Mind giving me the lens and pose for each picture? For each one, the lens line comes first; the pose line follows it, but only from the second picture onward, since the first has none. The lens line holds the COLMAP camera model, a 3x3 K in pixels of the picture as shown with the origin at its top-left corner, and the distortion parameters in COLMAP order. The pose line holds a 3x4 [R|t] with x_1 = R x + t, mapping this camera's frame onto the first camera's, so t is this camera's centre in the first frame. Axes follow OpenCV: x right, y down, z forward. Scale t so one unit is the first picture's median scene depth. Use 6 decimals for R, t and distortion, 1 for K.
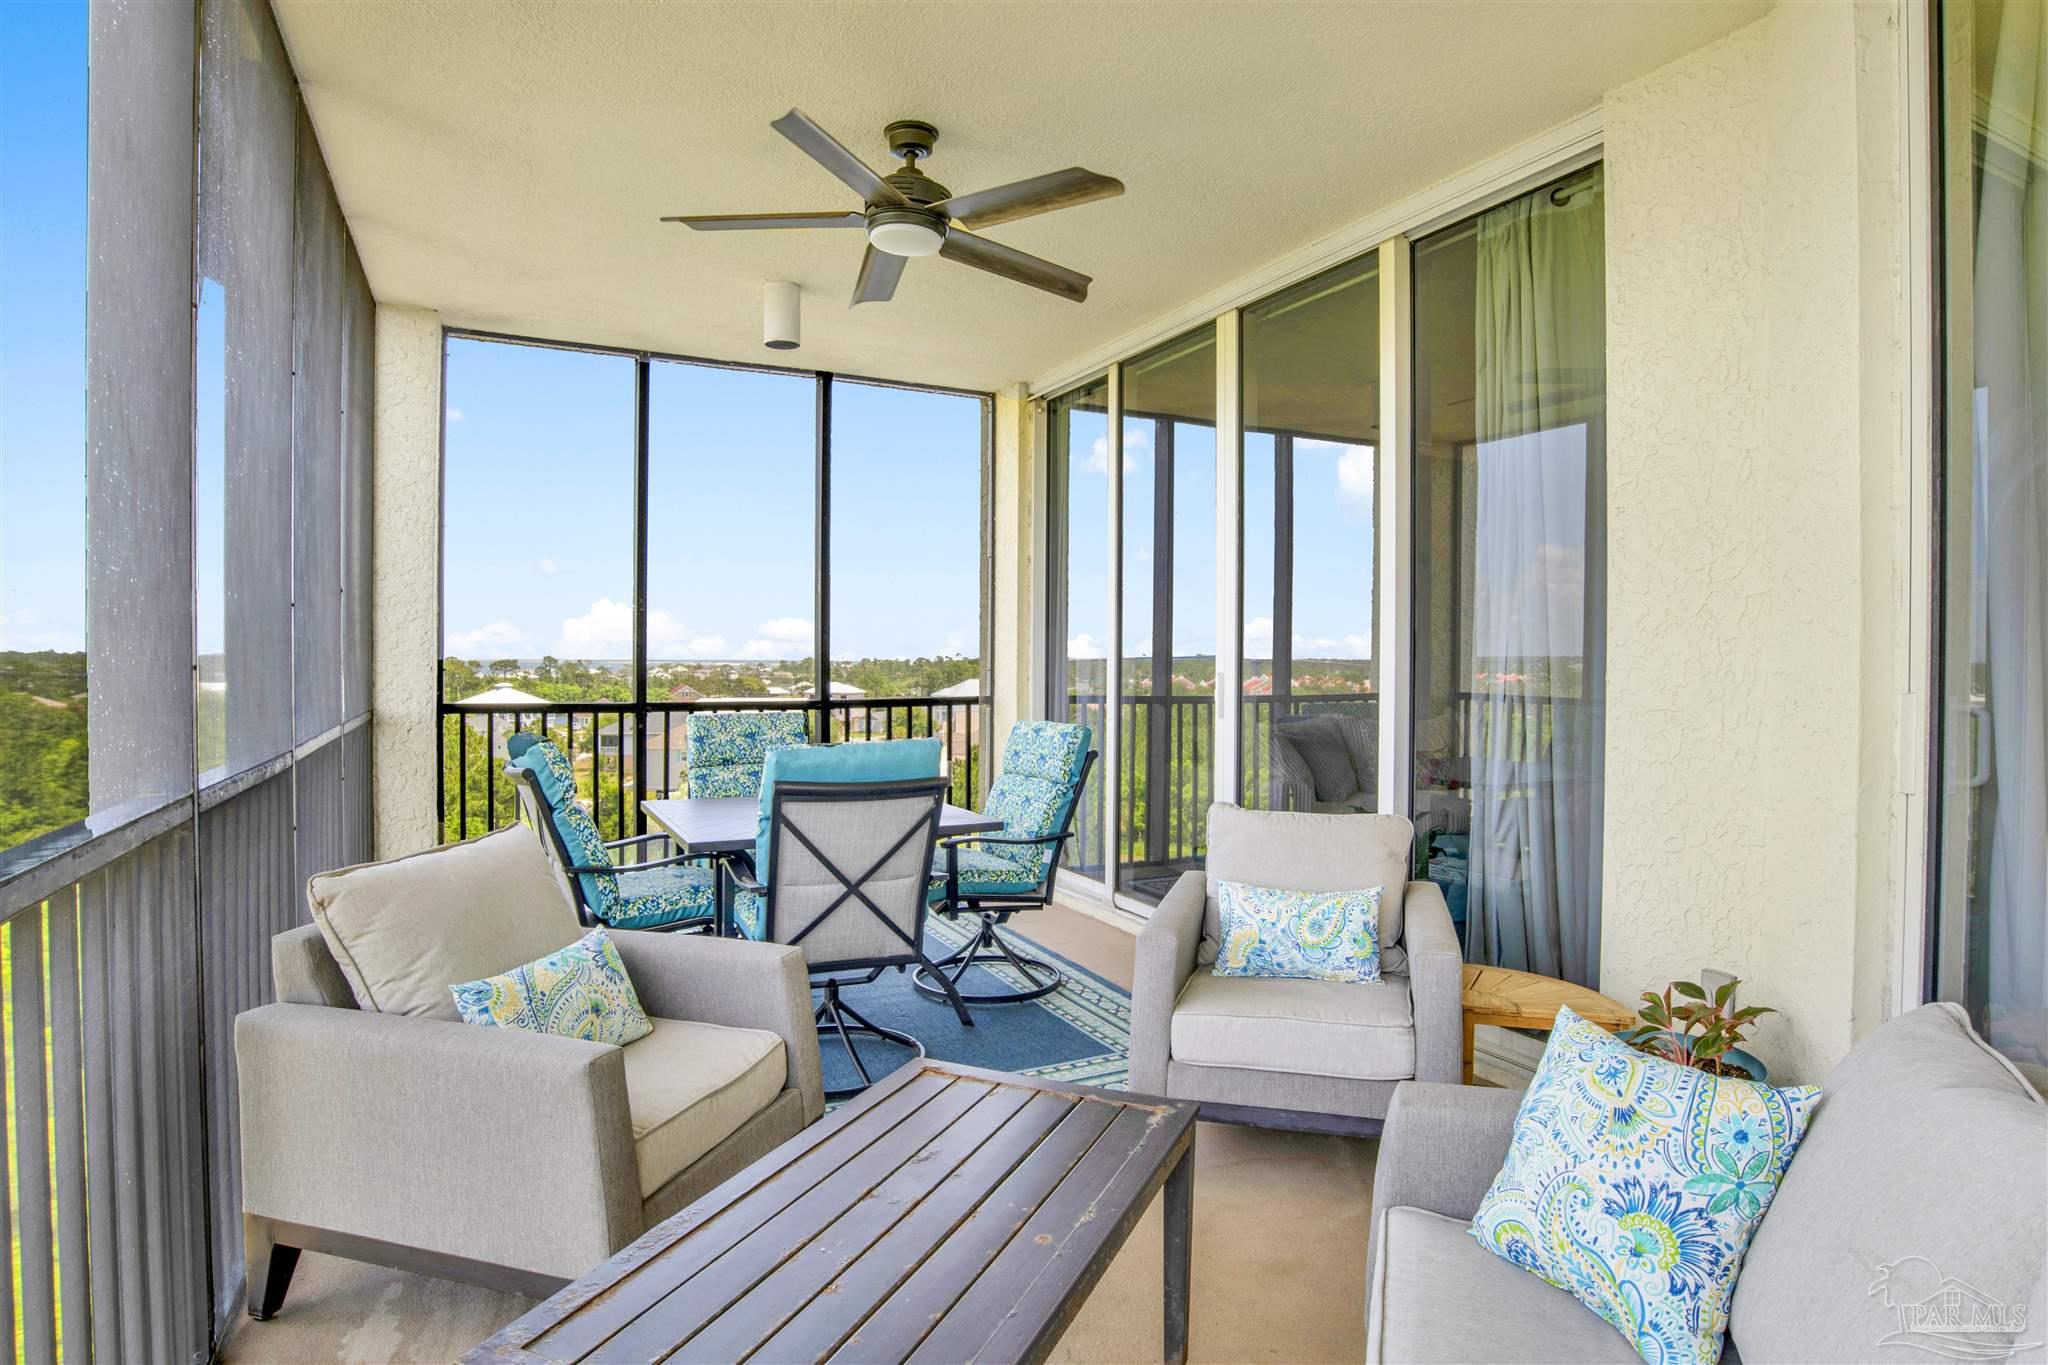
lens RADIAL K [[1083.9, 0, 1035.9], [0, 1083.9, 658.4], [0, 0, 1]] dist [-0.044730, 0.000212]
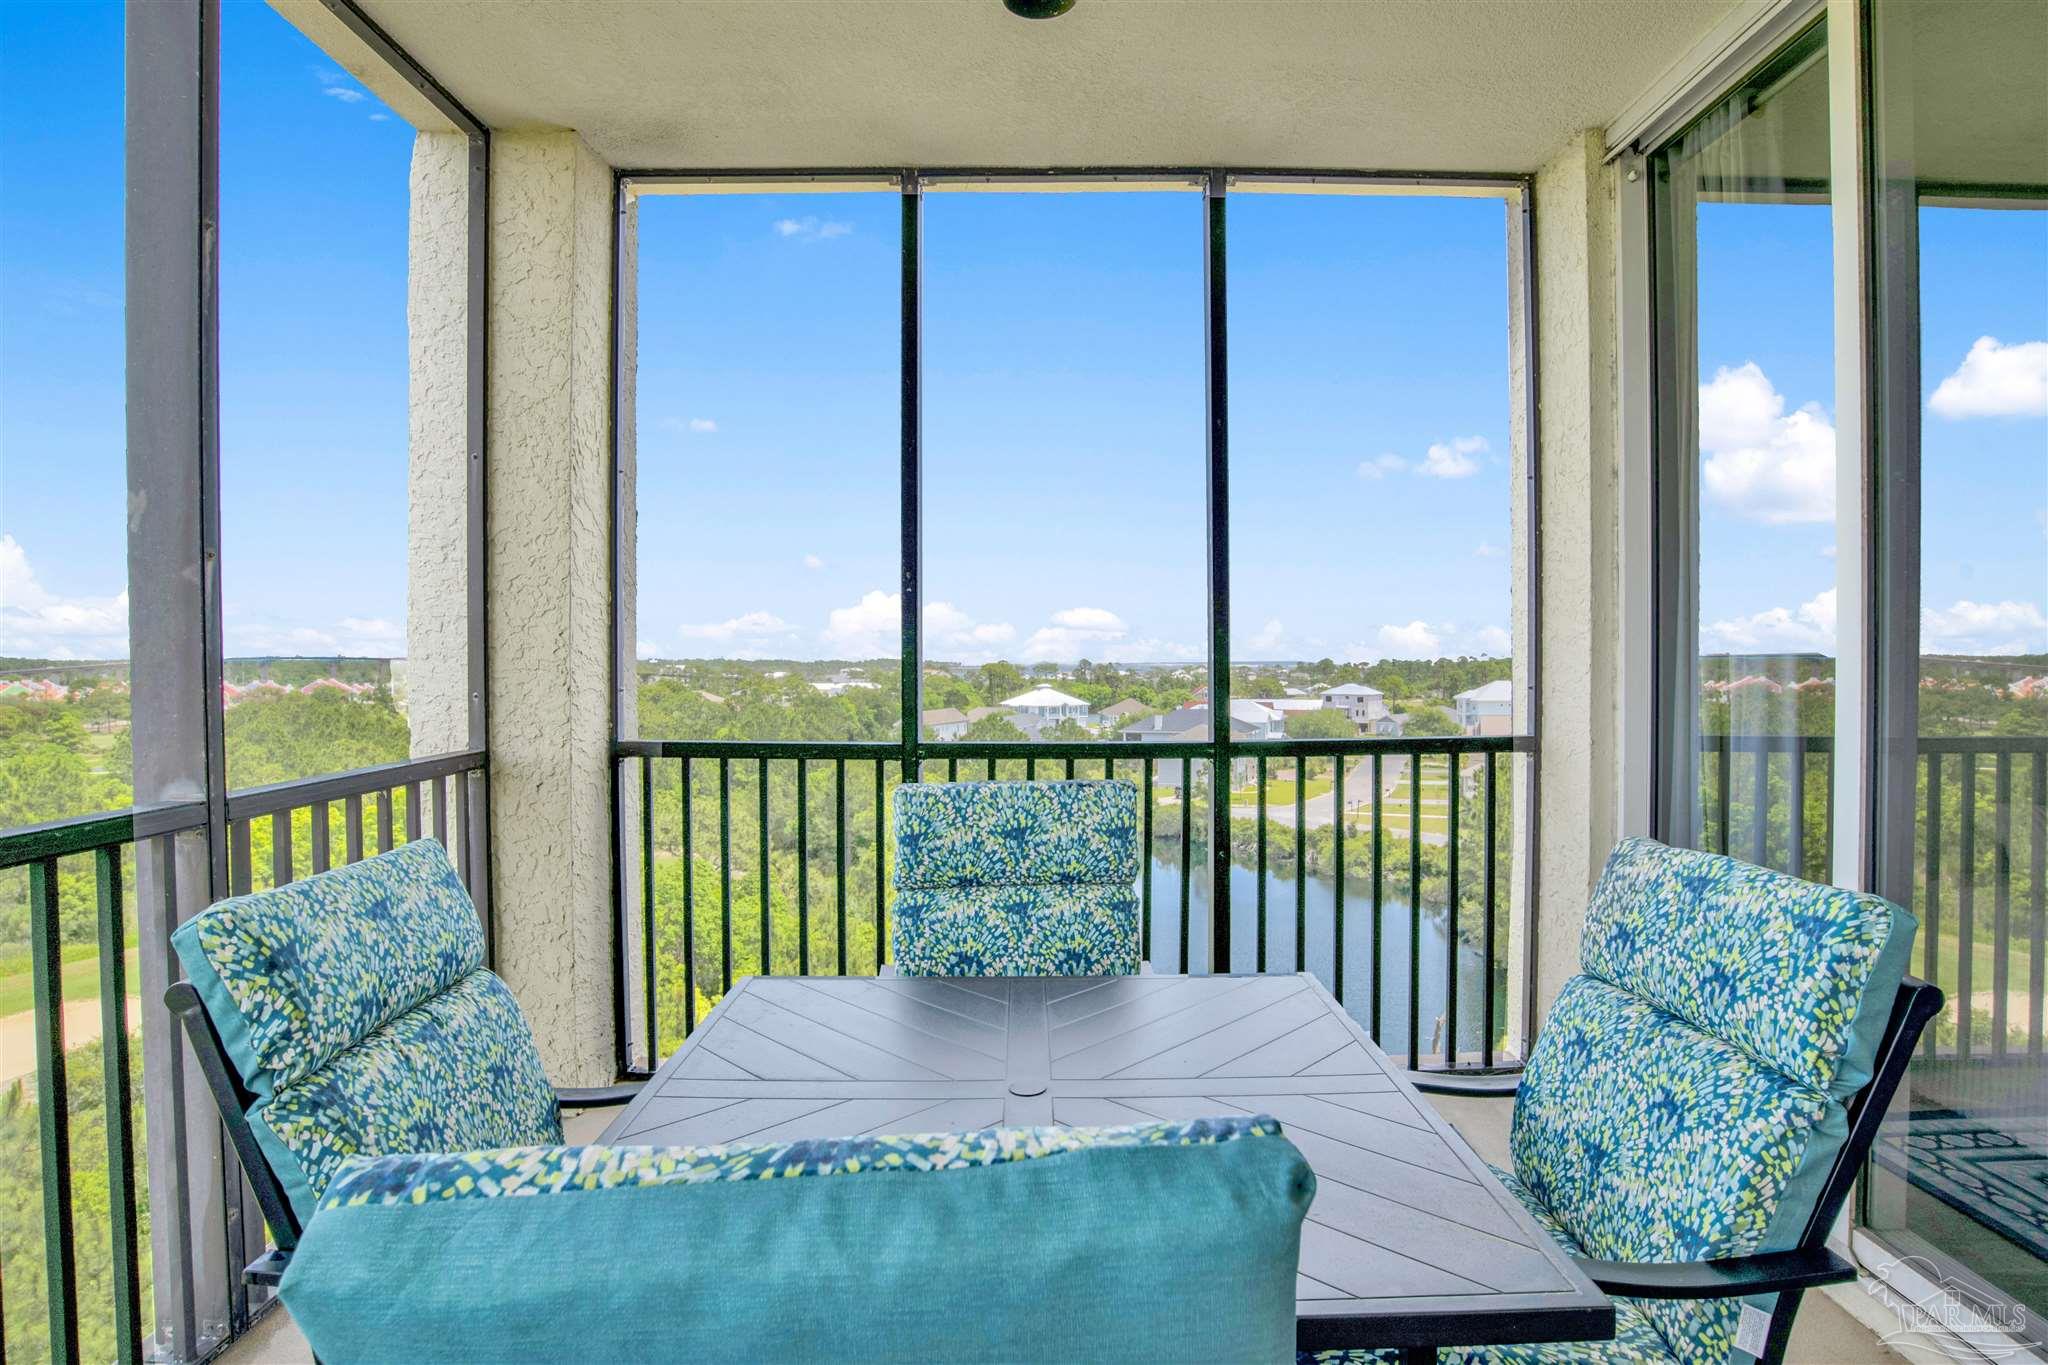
lens RADIAL K [[1077.7, 0, 1034.4], [0, 1077.7, 673.9], [0, 0, 1]] dist [-0.084940, 0.029242]
pose [[0.890593, -0.001687, -0.454798, -0.028193], [0.007641, 0.999907, 0.011254, -0.004132], [0.454737, -0.013498, 0.890523, 0.489893]]
